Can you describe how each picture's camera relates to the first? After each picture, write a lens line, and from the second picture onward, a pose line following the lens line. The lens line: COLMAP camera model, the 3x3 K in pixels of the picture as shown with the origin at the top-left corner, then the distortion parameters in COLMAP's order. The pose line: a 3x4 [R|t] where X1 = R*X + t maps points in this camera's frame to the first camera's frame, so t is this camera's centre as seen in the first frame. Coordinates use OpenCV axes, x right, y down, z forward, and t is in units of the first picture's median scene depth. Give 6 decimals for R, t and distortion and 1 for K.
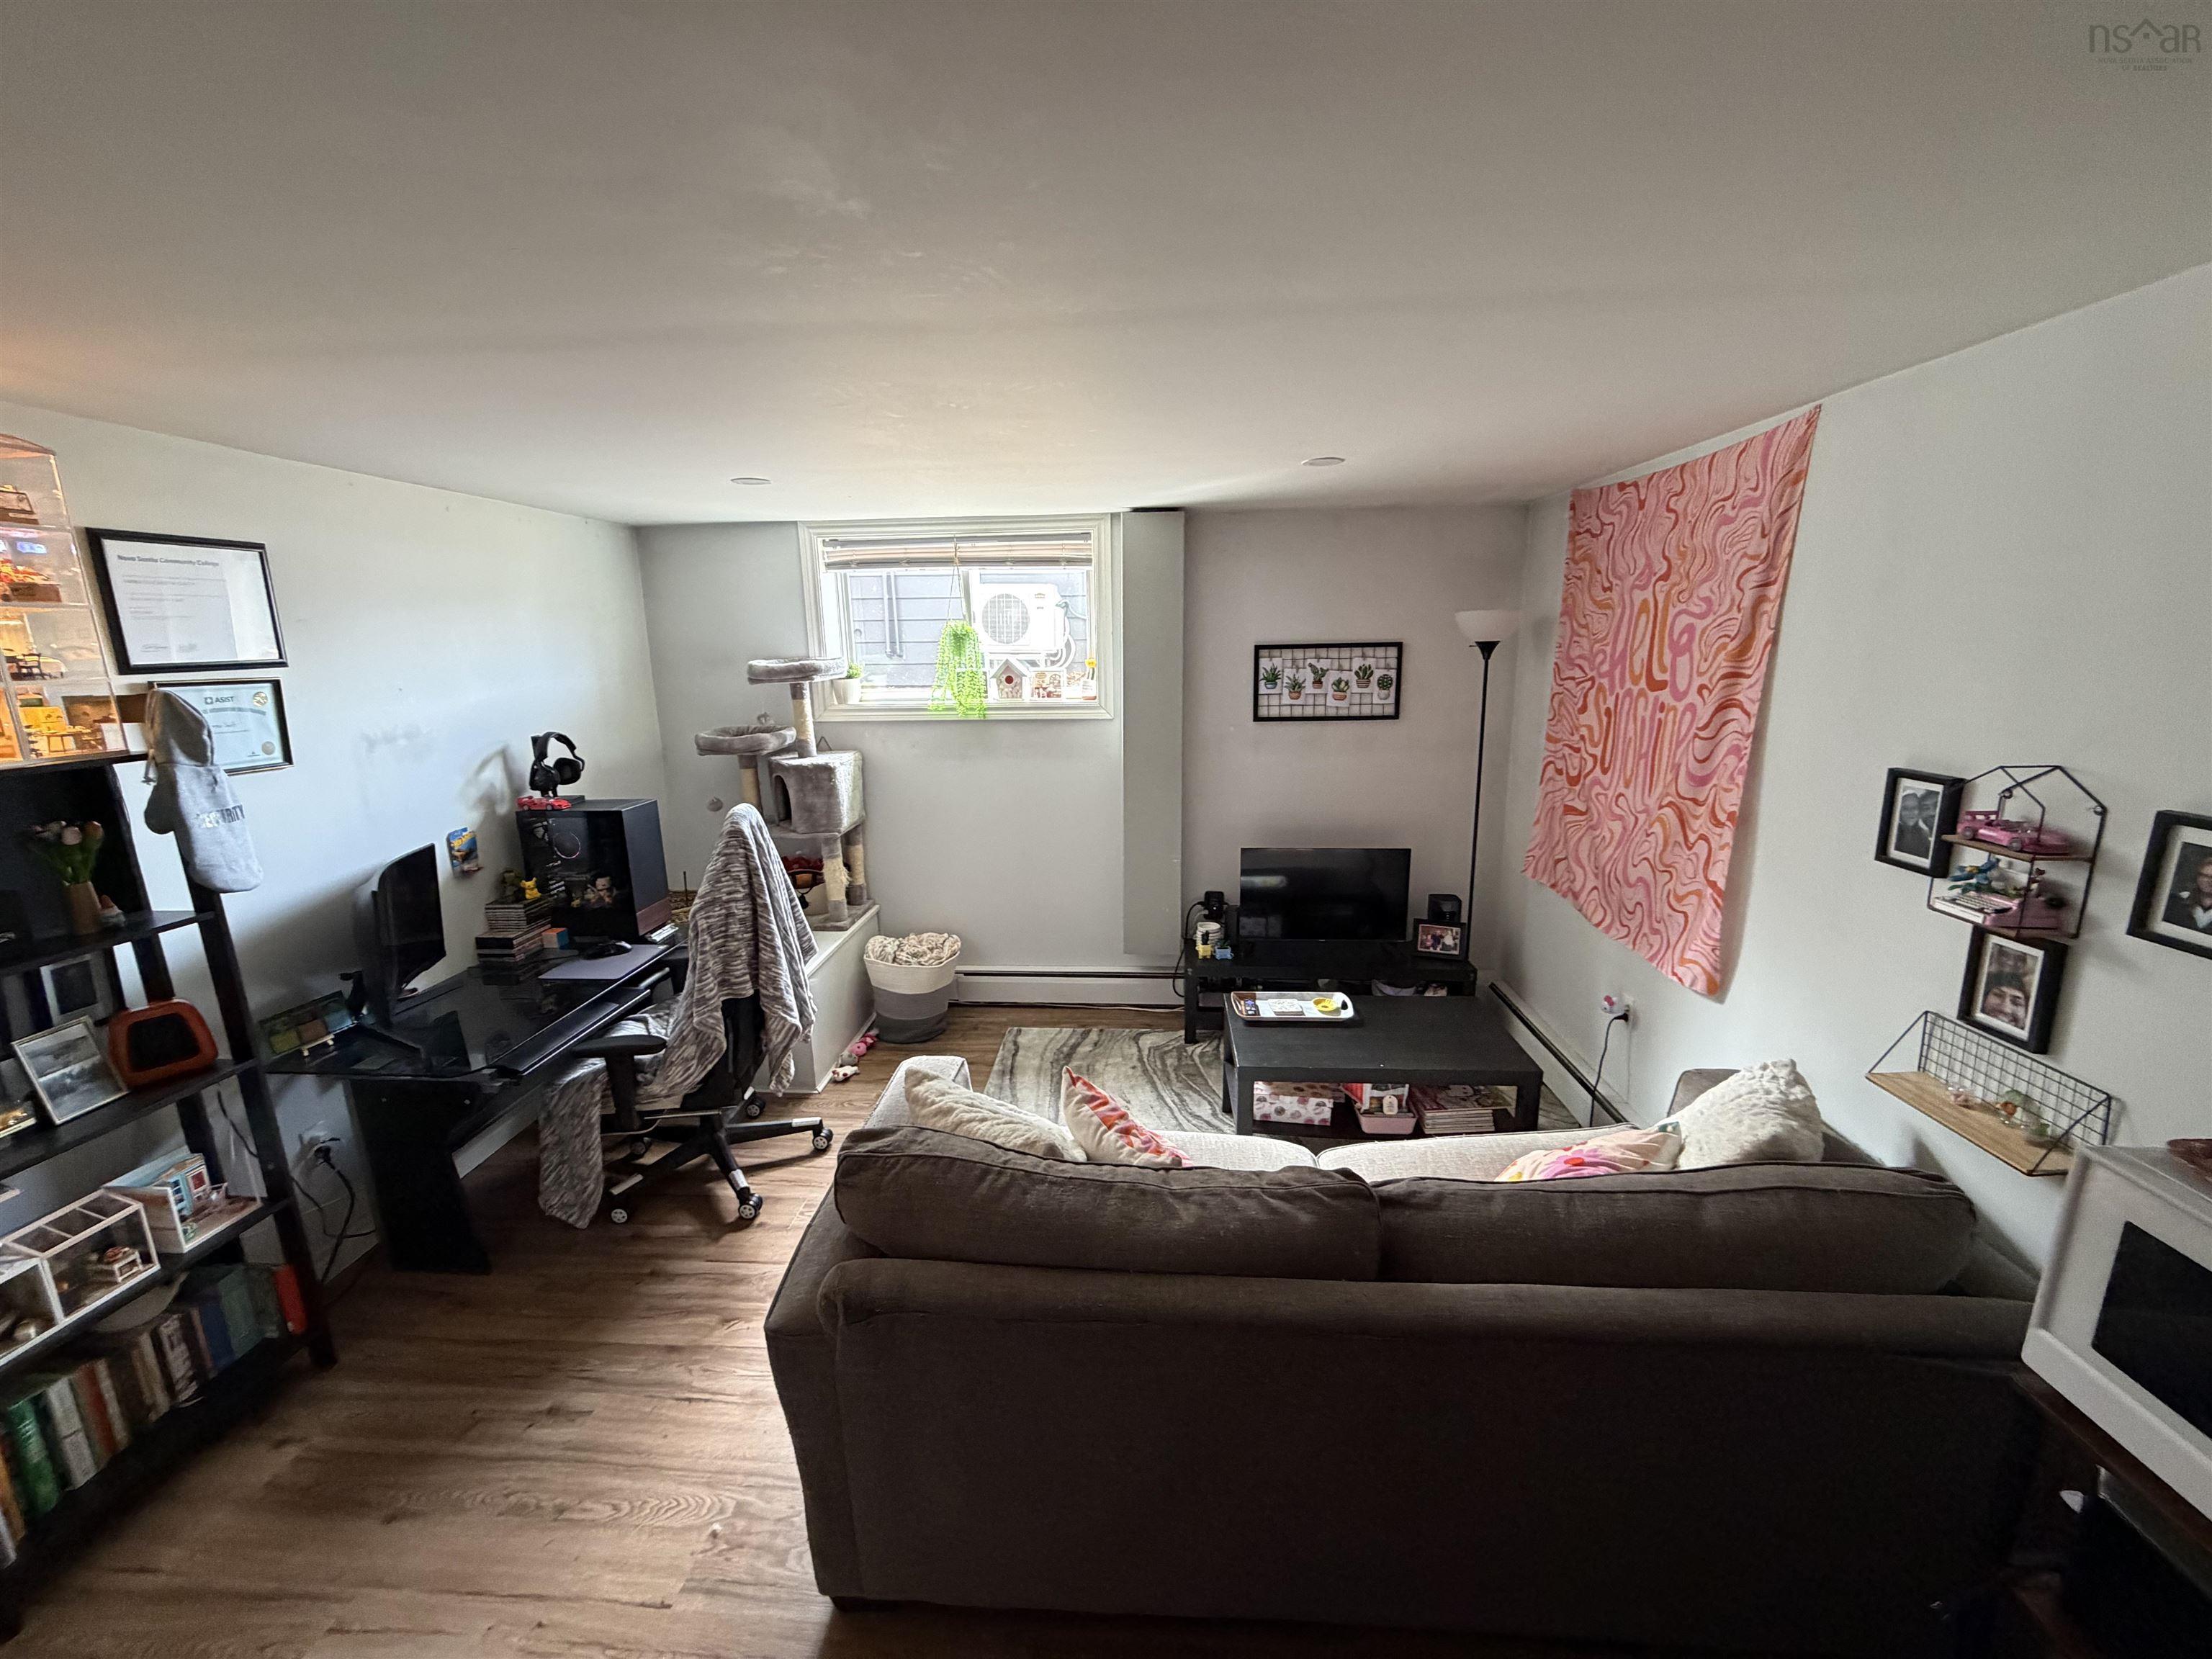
lens RADIAL K [[890.5, 0, 1102.2], [0, 890.5, 829.4], [0, 0, 1]] dist [0.000060, 0.000354]
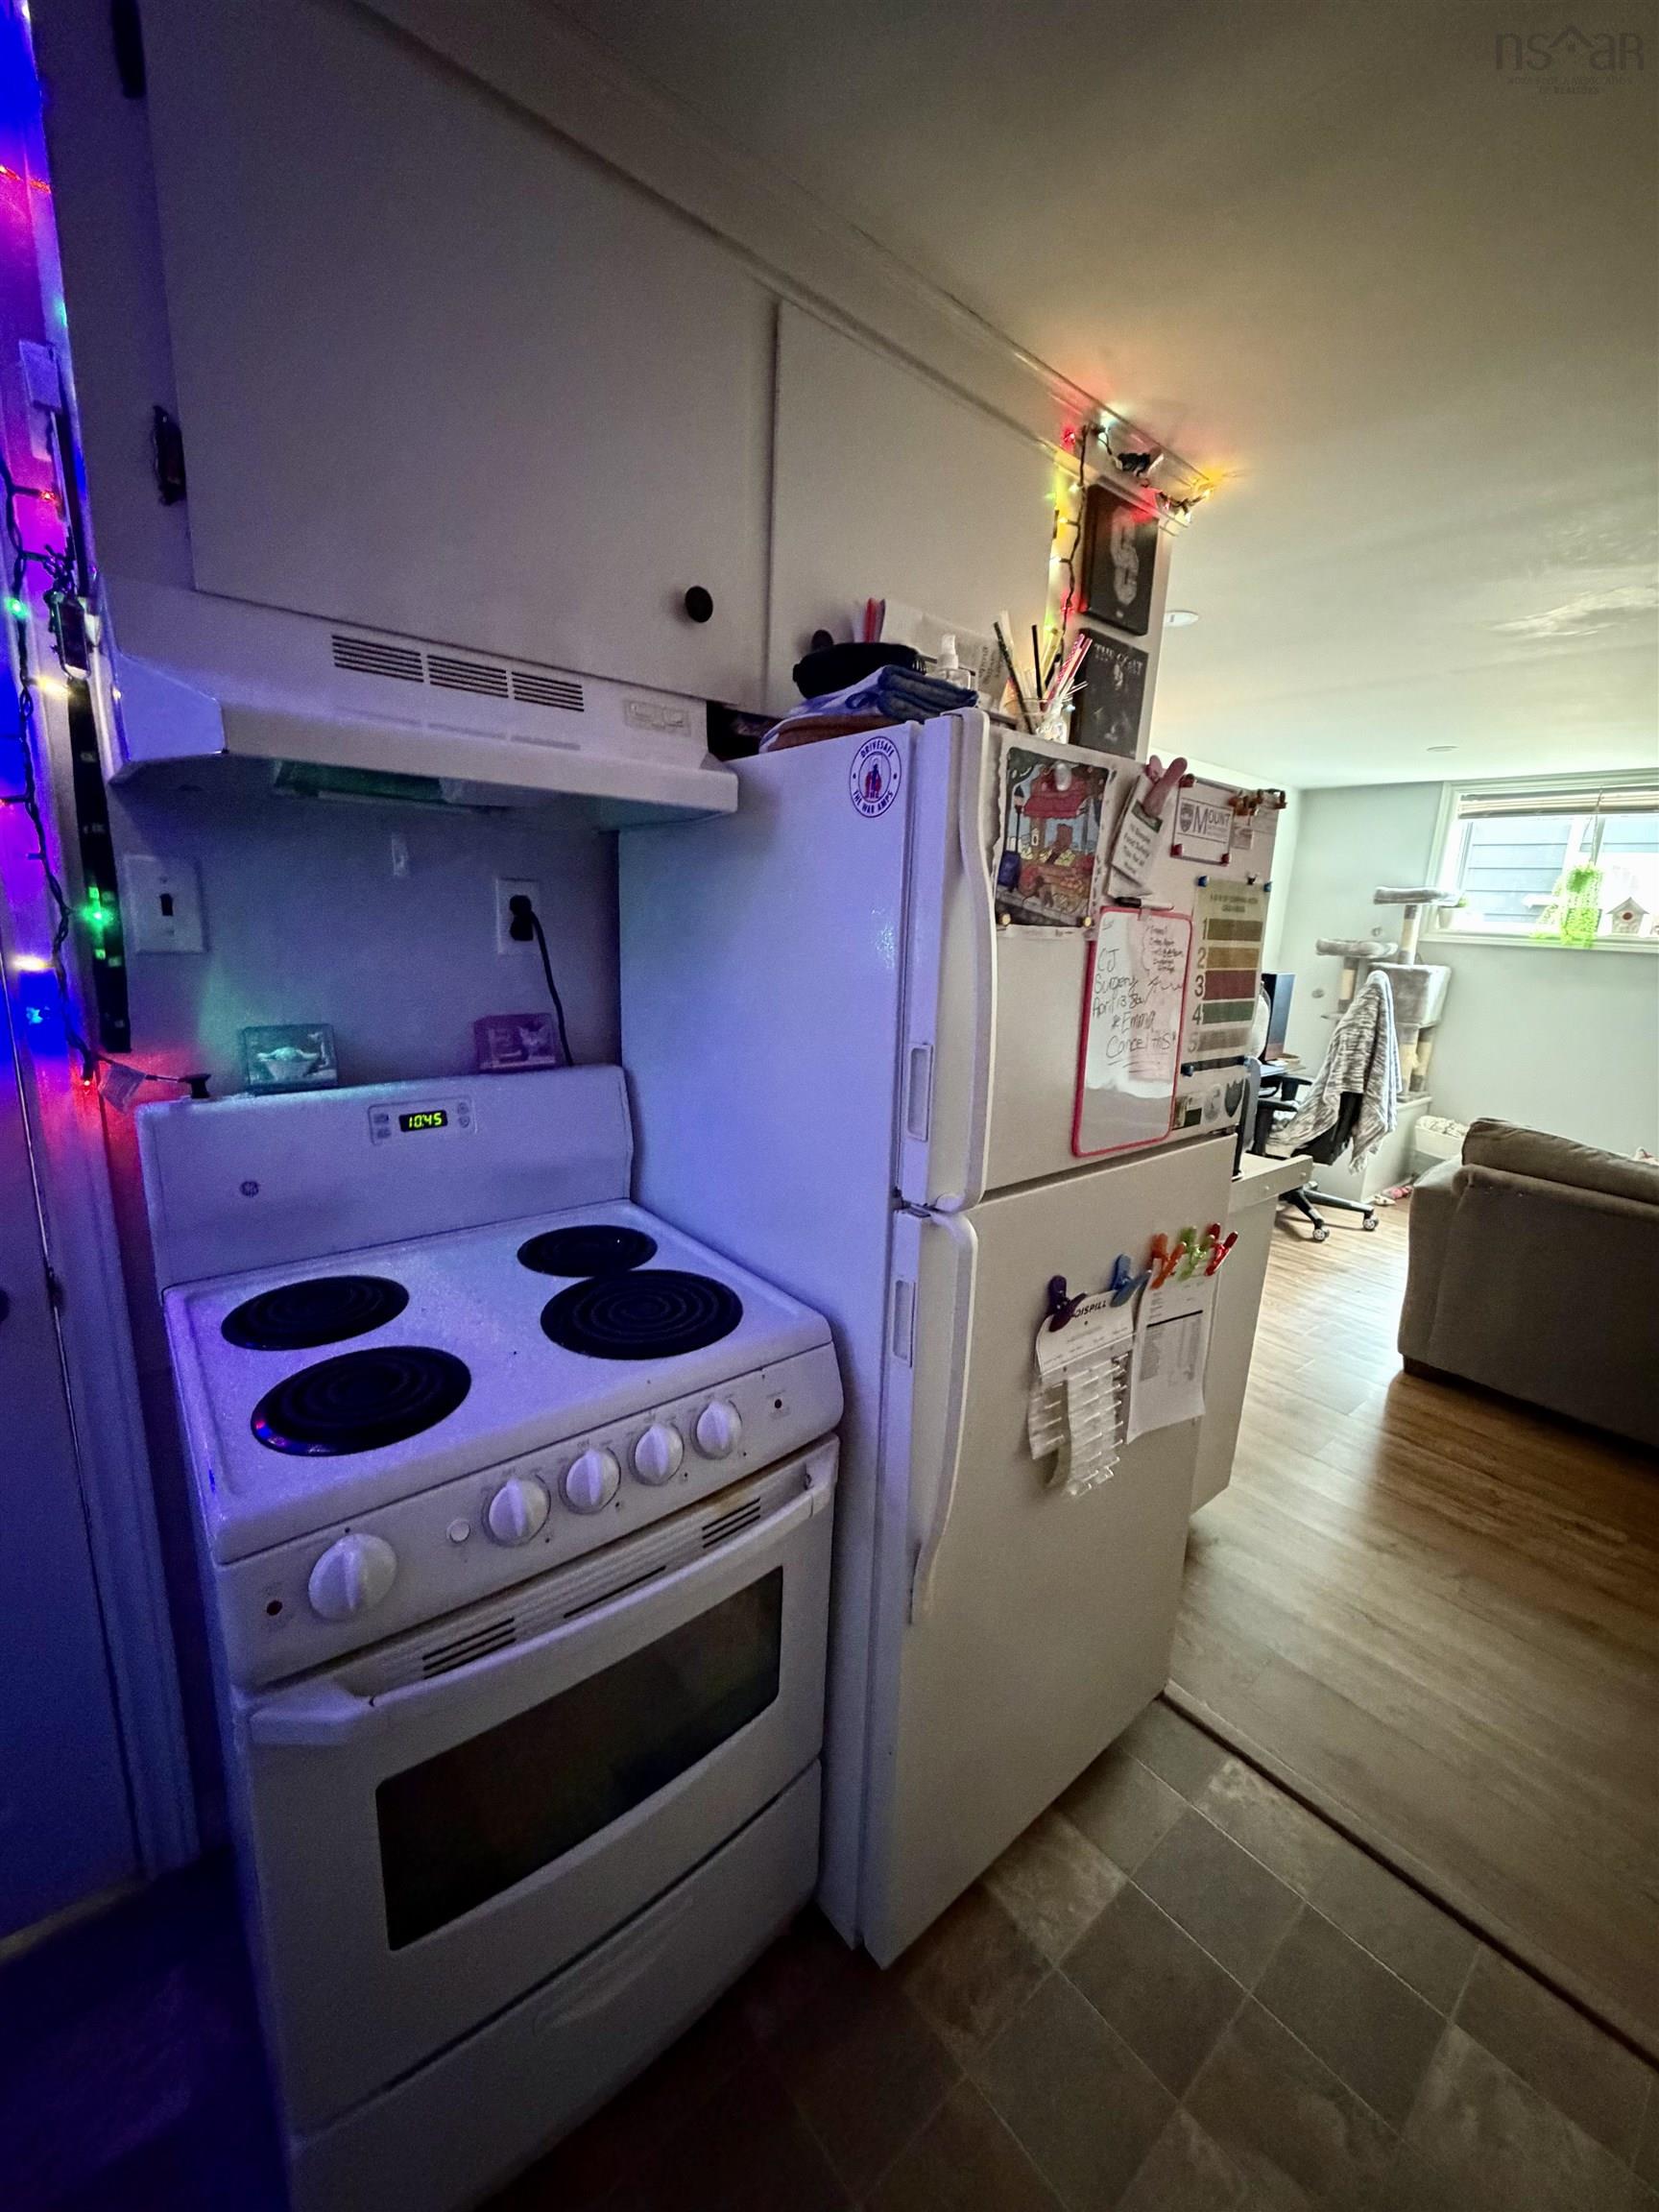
lens RADIAL K [[890.5, 0, 827.9], [0, 890.5, 1096.0], [0, 0, 1]] dist [0.000060, 0.000354]
pose [[0.698471, 0.200990, -0.686834, 0.007375], [-0.210479, 0.974997, 0.071271, 0.192185], [0.683986, 0.094784, 0.723312, -0.491422]]
